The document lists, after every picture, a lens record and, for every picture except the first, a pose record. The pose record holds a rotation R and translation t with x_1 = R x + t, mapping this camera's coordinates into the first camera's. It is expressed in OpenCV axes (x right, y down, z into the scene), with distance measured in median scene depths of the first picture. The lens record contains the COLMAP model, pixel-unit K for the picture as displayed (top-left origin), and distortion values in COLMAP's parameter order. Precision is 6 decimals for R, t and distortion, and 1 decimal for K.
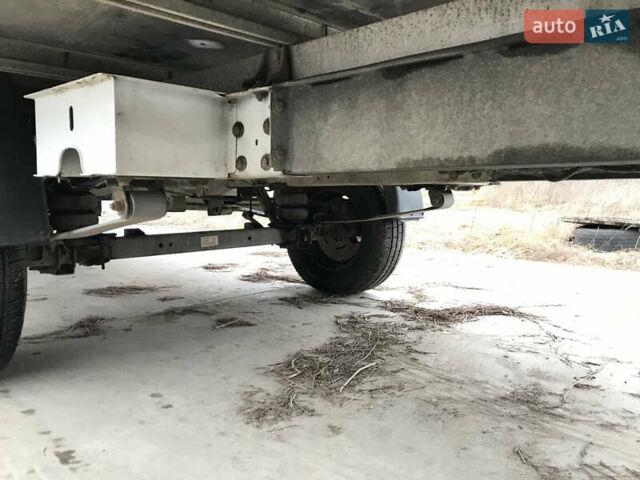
lens RADIAL K [[533.2, 0, 319.4], [0, 533.2, 237.9], [0, 0, 1]] dist [0.031554, -0.009876]
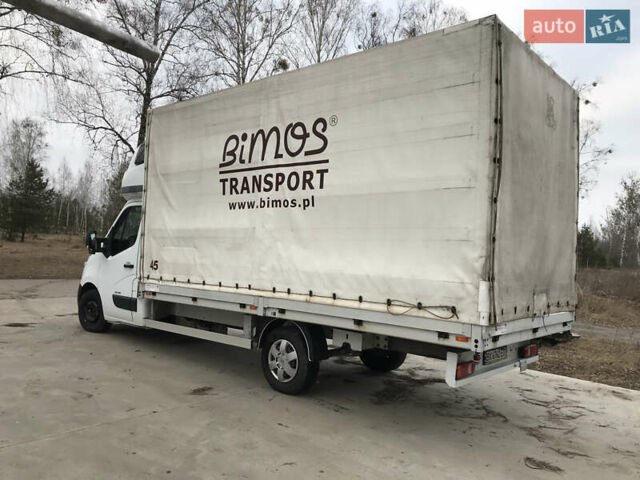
lens RADIAL K [[533.2, 0, 319.4], [0, 533.2, 237.9], [0, 0, 1]] dist [0.031554, -0.009876]
pose [[0.998149, 0.052106, 0.031363, -0.588152], [-0.048181, 0.992194, -0.115019, -0.349600], [-0.037111, 0.113295, 0.992868, -2.539409]]
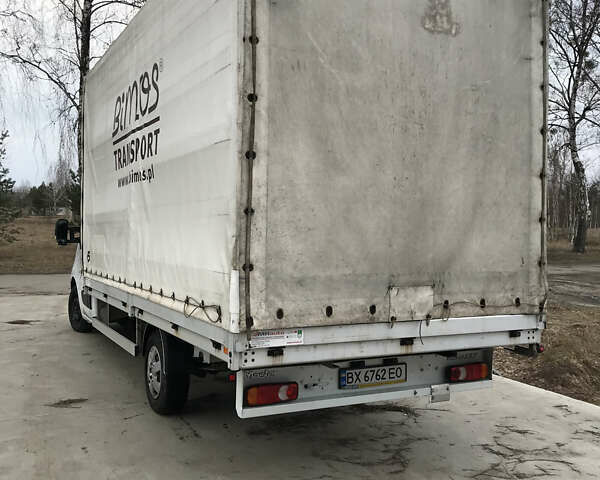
lens RADIAL K [[662.5, 0, 300.0], [0, 662.5, 240.0], [0, 0, 1]] dist [0.034523, -0.053885]
pose [[0.940813, 0.019866, -0.338344, 1.131199], [-0.044798, 0.996811, -0.066039, -0.434144], [0.335953, 0.077287, 0.938702, -2.073878]]
